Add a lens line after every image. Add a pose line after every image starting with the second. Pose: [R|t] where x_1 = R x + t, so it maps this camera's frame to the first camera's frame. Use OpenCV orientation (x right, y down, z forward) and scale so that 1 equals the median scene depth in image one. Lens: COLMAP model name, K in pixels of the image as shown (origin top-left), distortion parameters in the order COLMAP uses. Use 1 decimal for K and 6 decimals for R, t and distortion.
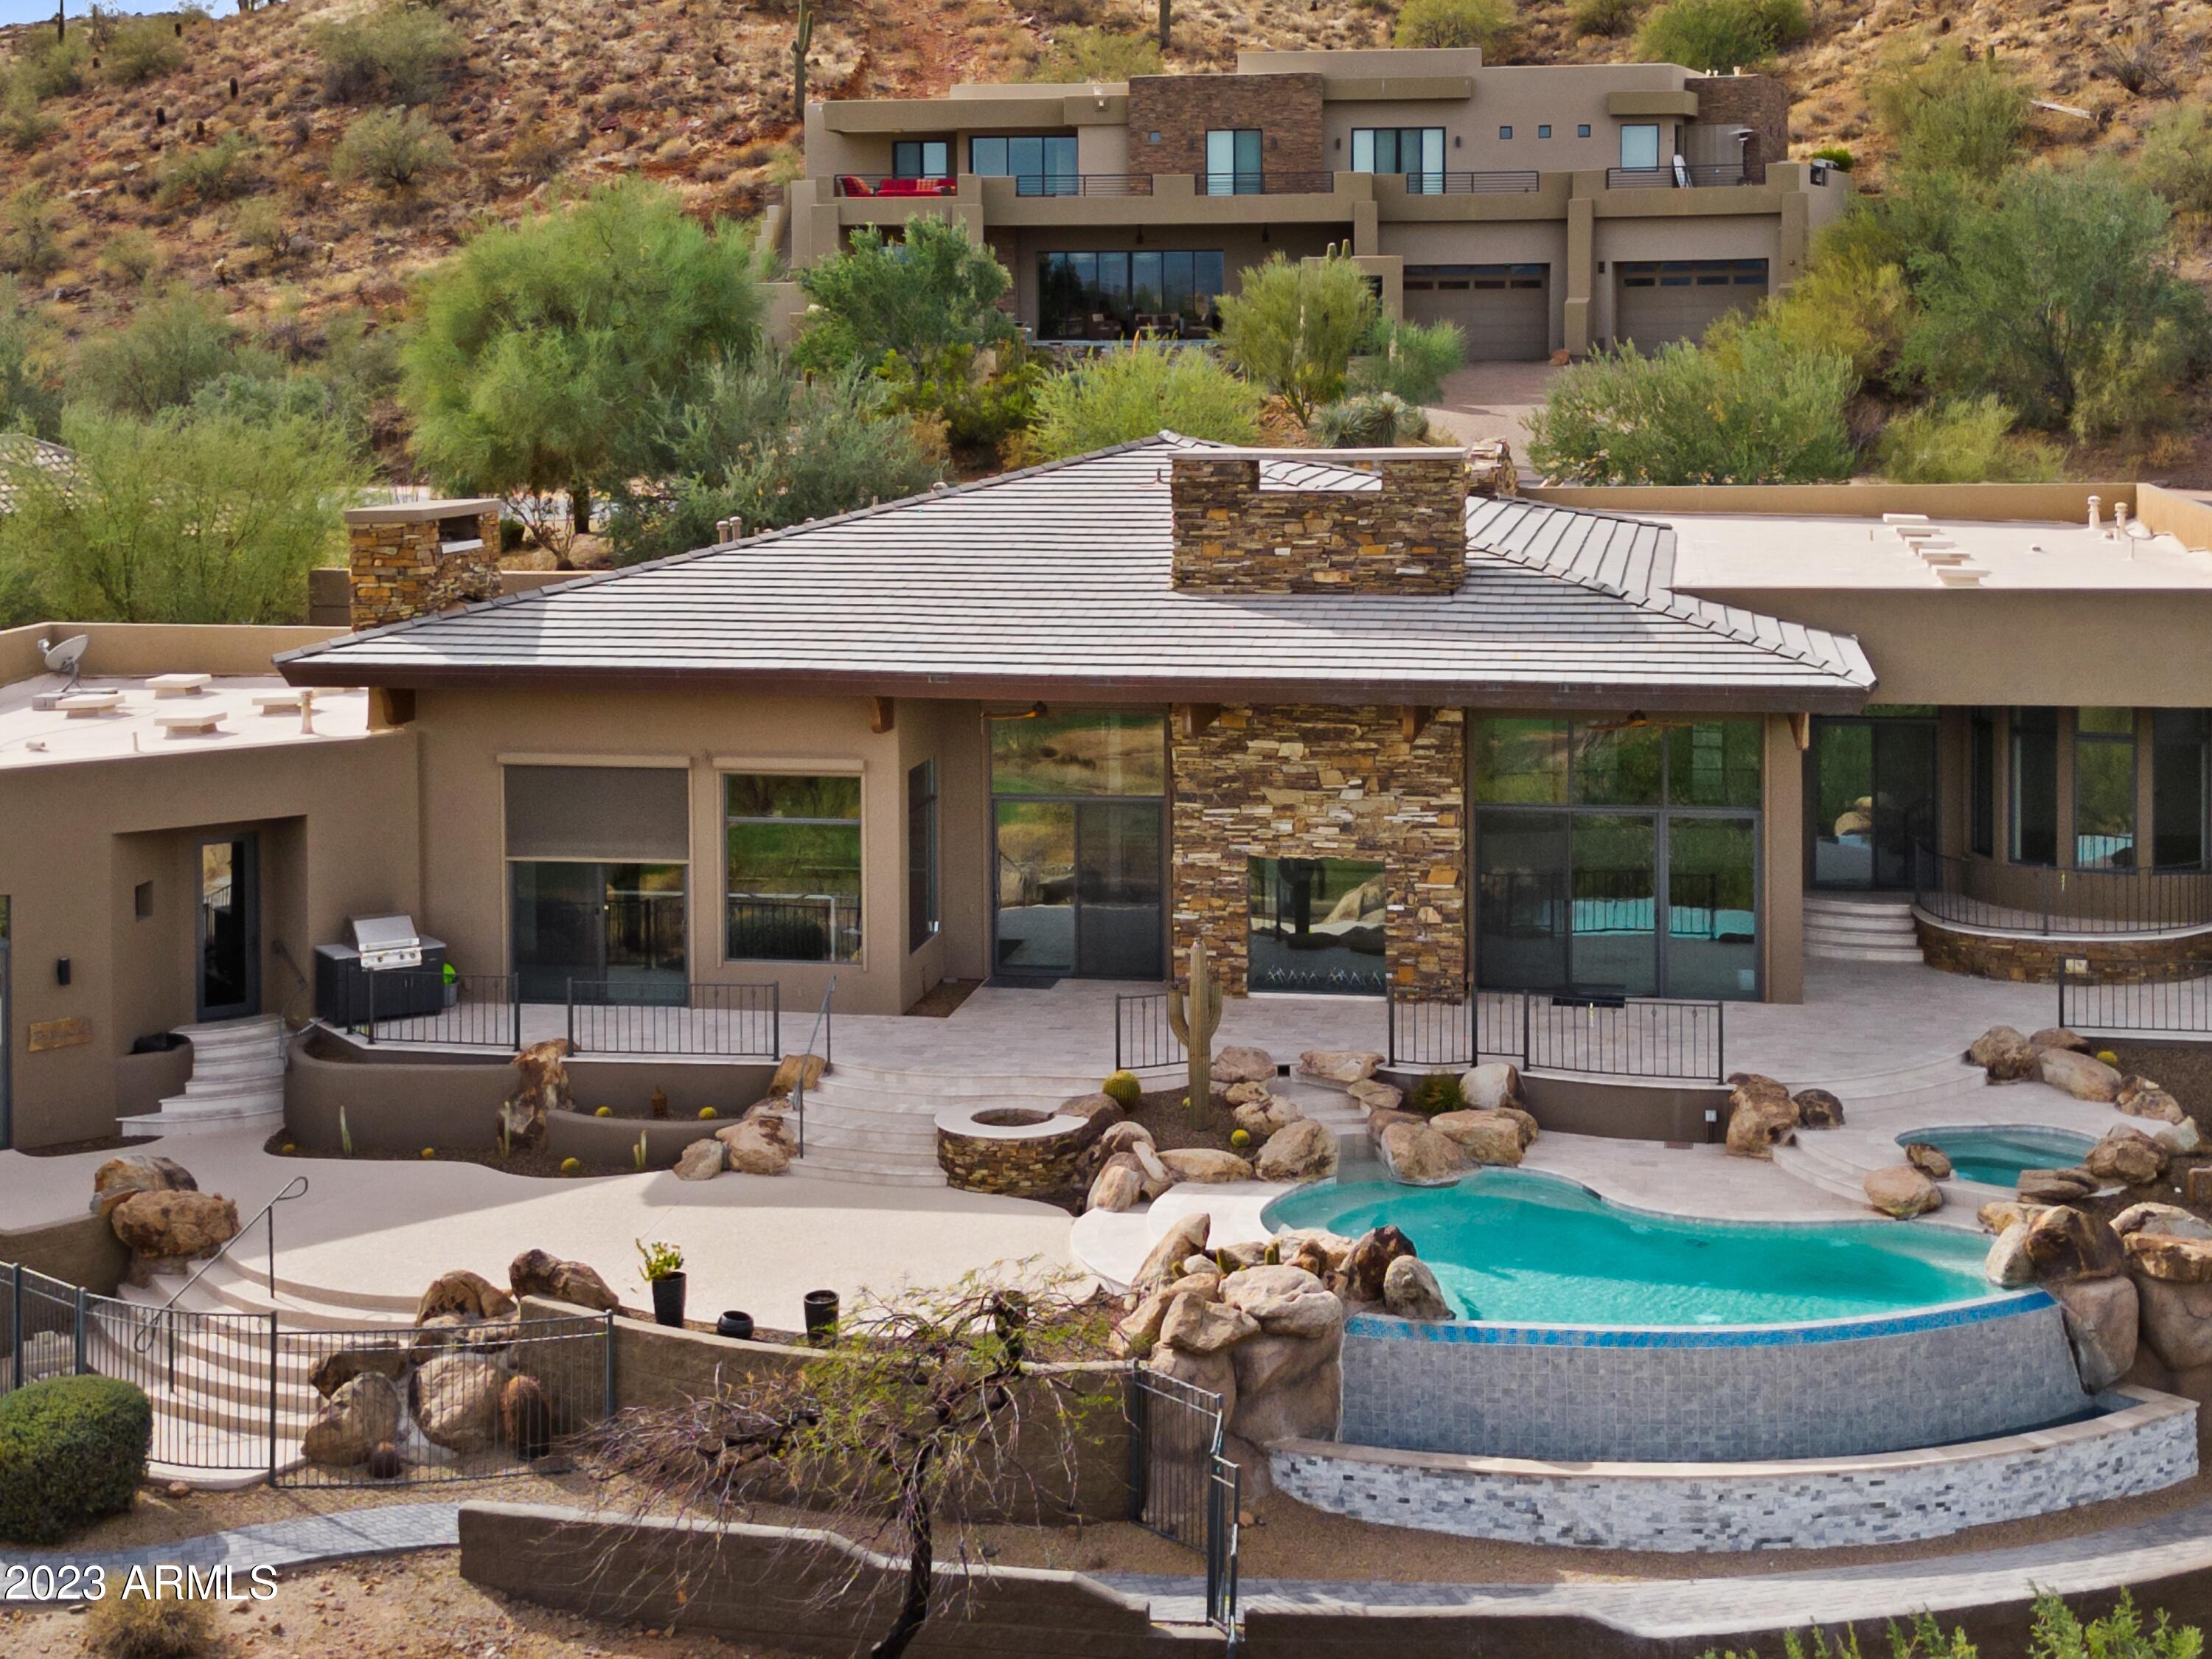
lens RADIAL K [[1538.4, 0, 1121.3], [0, 1538.4, 833.3], [0, 0, 1]] dist [0.015883, -0.018257]
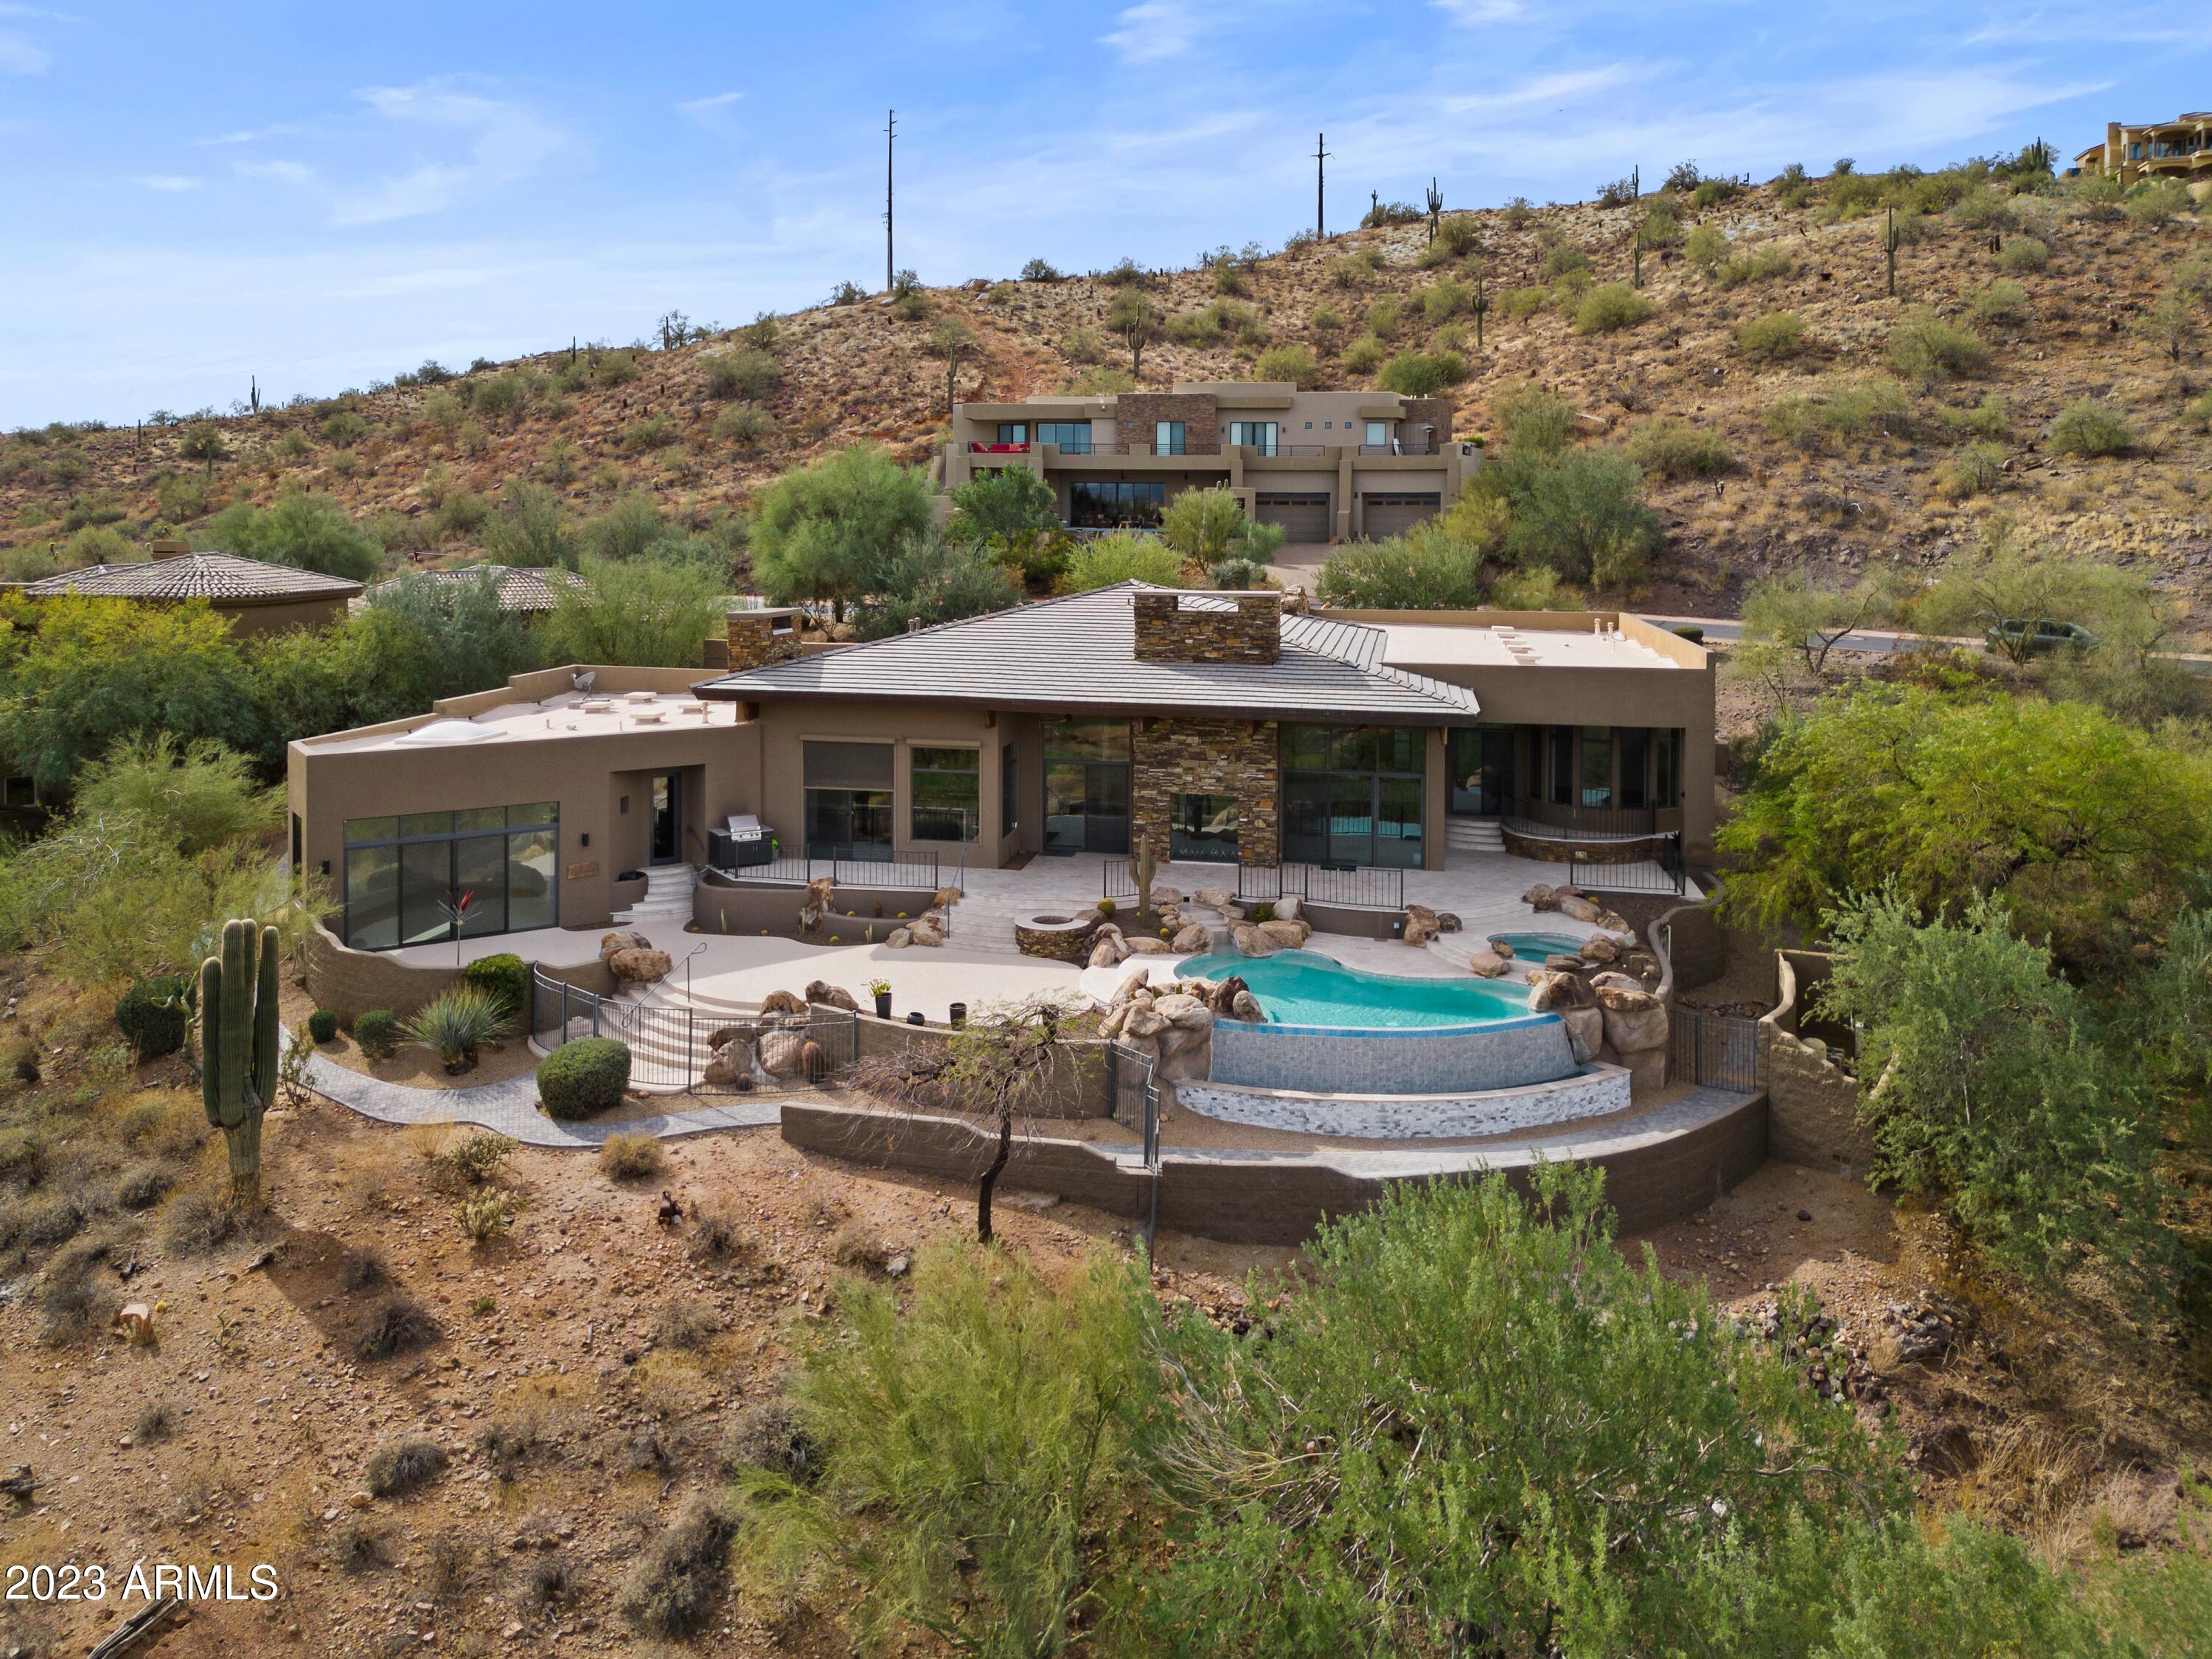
lens RADIAL K [[1538.4, 0, 1101.6], [0, 1538.4, 824.1], [0, 0, 1]] dist [0.015883, -0.018257]
pose [[0.997261, 0.017362, -0.071895, 0.135815], [-0.012826, 0.997927, 0.063068, -0.068791], [0.072840, -0.061973, 0.995416, -0.990913]]
